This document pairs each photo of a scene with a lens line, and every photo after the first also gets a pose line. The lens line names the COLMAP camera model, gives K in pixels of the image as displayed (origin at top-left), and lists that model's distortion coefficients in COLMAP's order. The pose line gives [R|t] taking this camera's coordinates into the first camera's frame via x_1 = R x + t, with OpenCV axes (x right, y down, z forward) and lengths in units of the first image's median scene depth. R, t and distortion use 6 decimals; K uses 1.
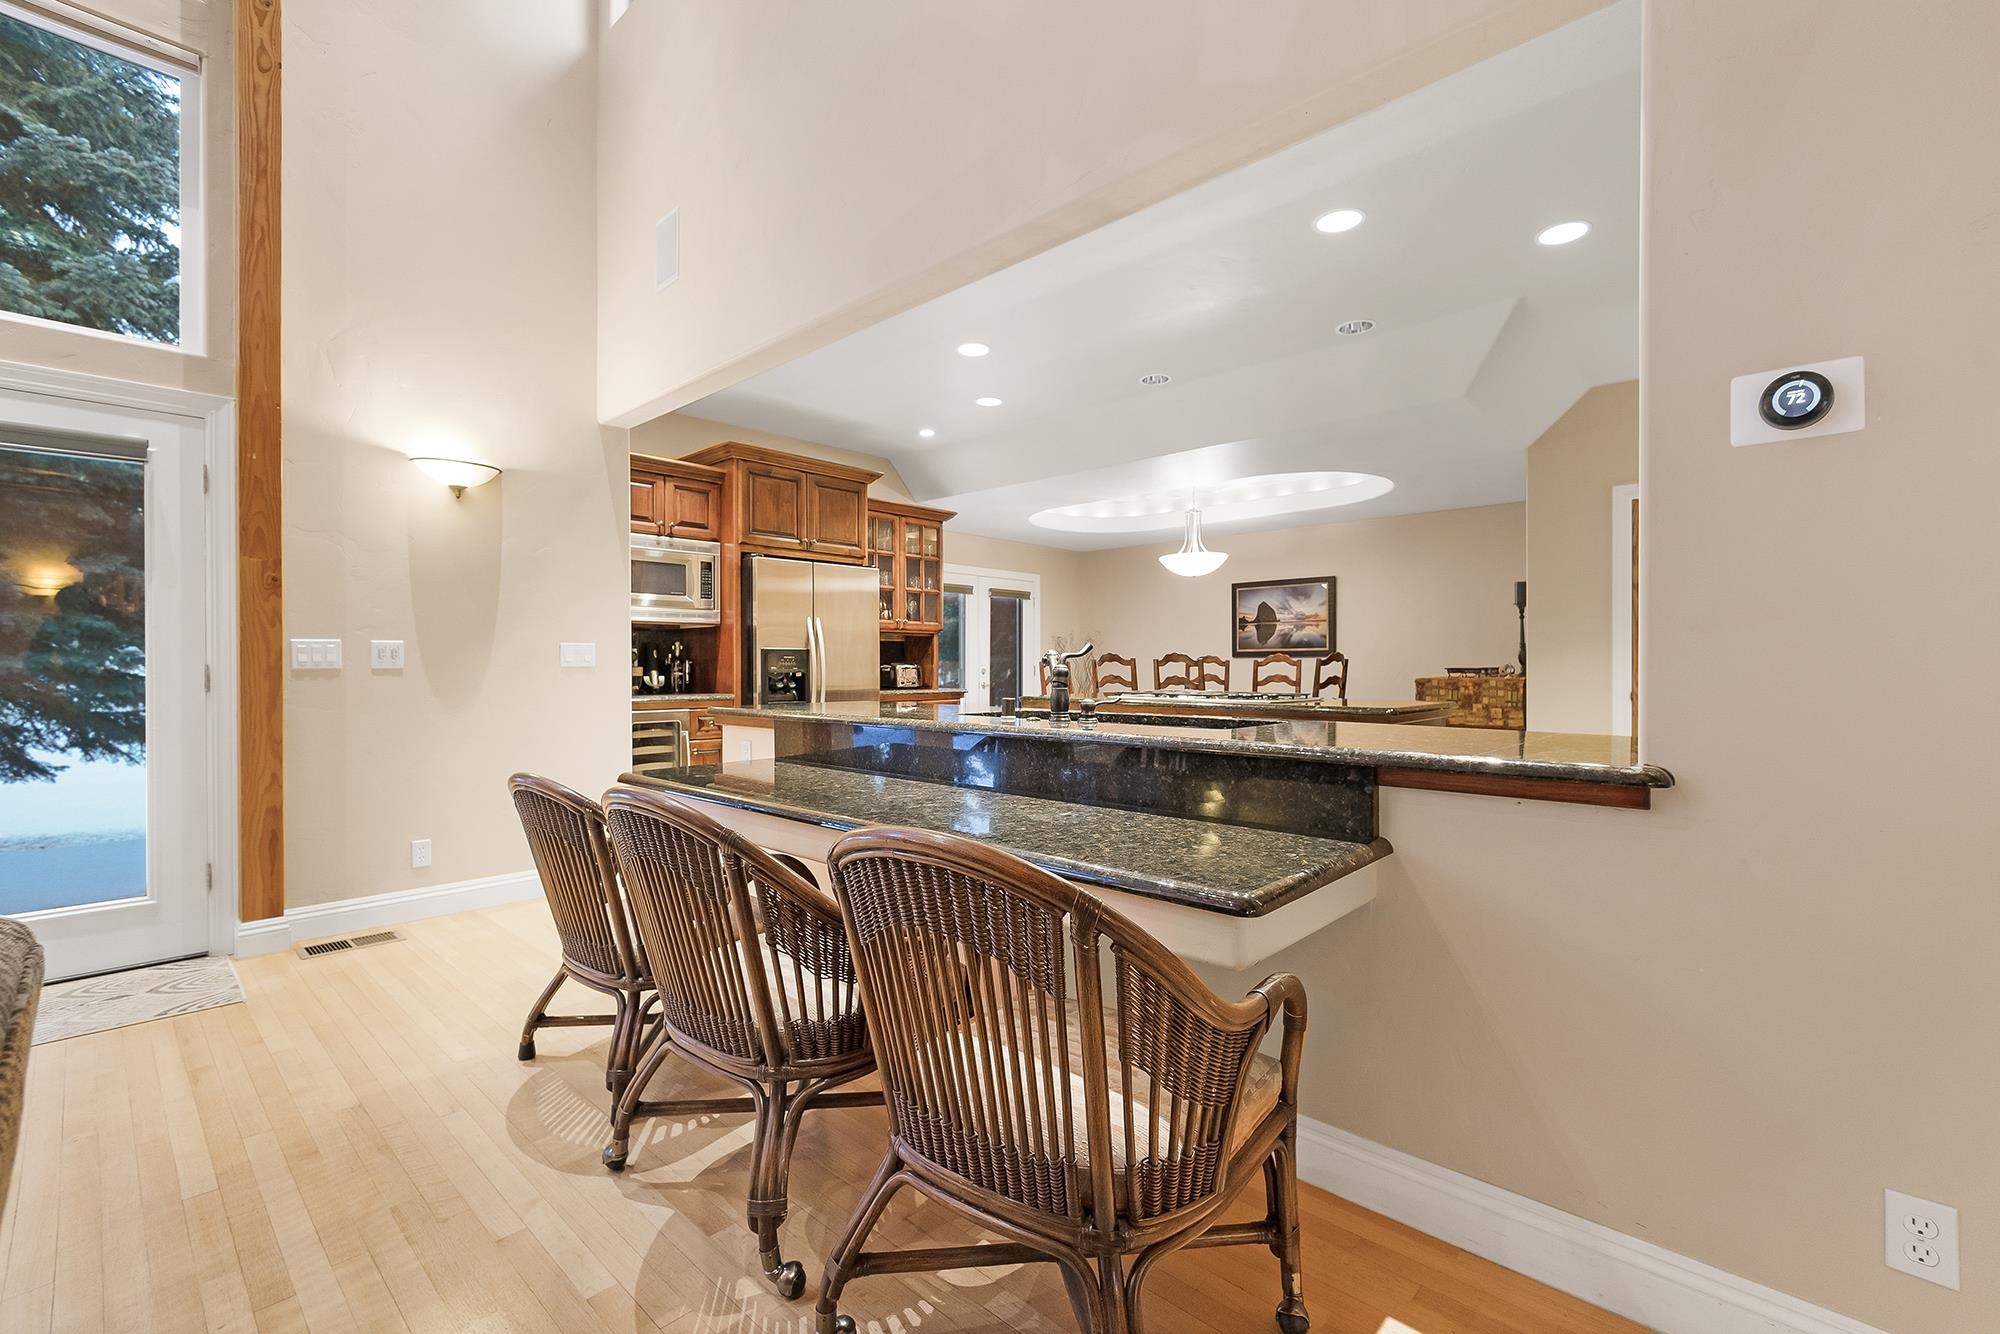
lens RADIAL K [[860.2, 0, 991.9], [0, 860.2, 671.3], [0, 0, 1]] dist [-0.002679, 0.001254]
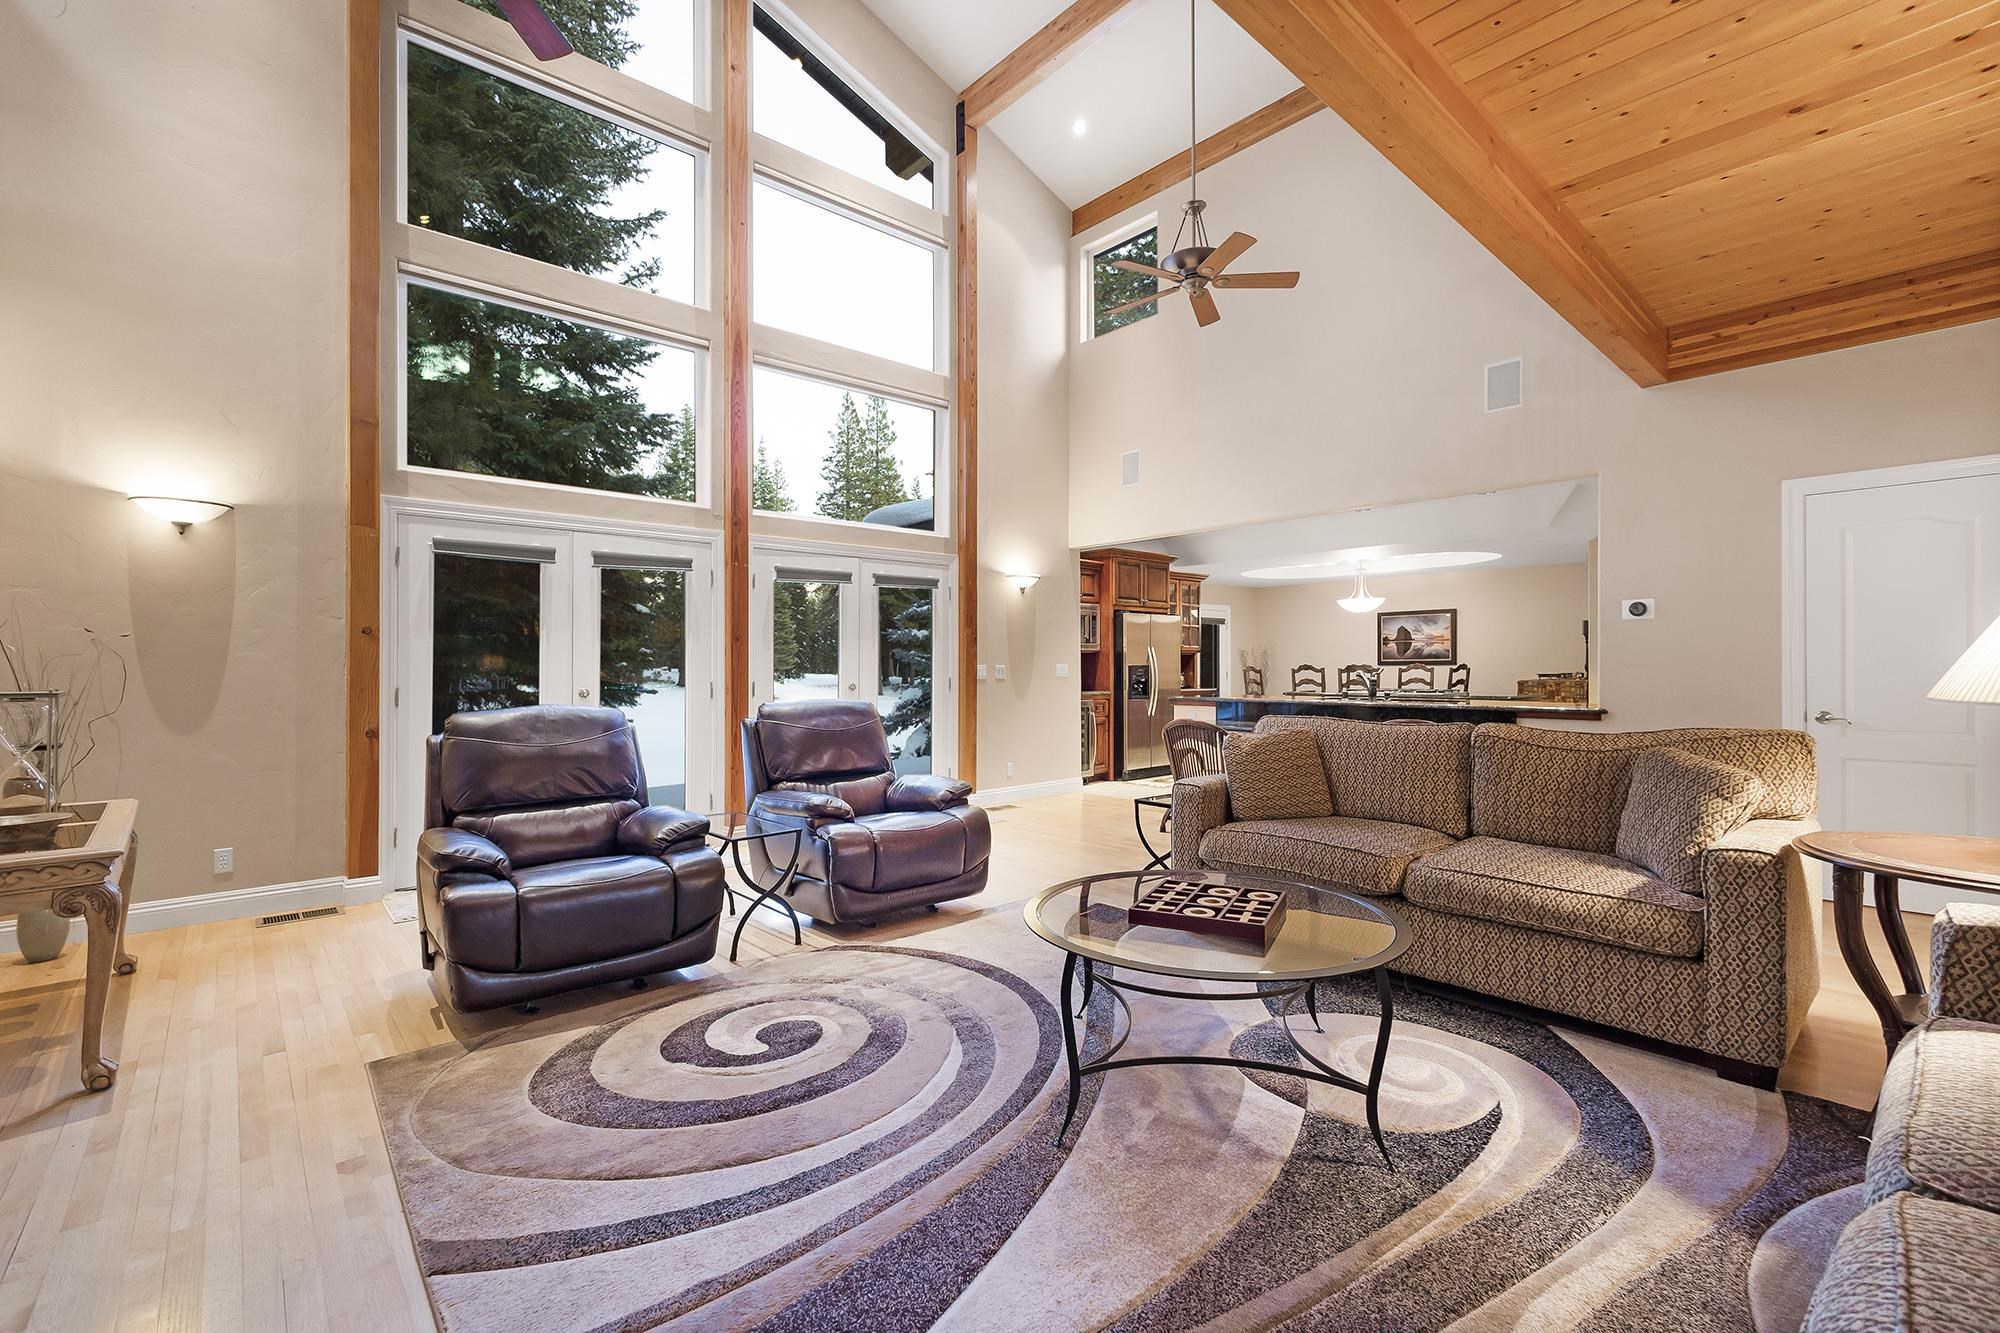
lens RADIAL K [[860.2, 0, 996.8], [0, 860.2, 673.5], [0, 0, 1]] dist [-0.002679, 0.001254]
pose [[0.997219, -0.004542, -0.074386, -0.385494], [0.004656, 0.999988, 0.001354, -0.012779], [0.074379, -0.001696, 0.997229, -0.724515]]
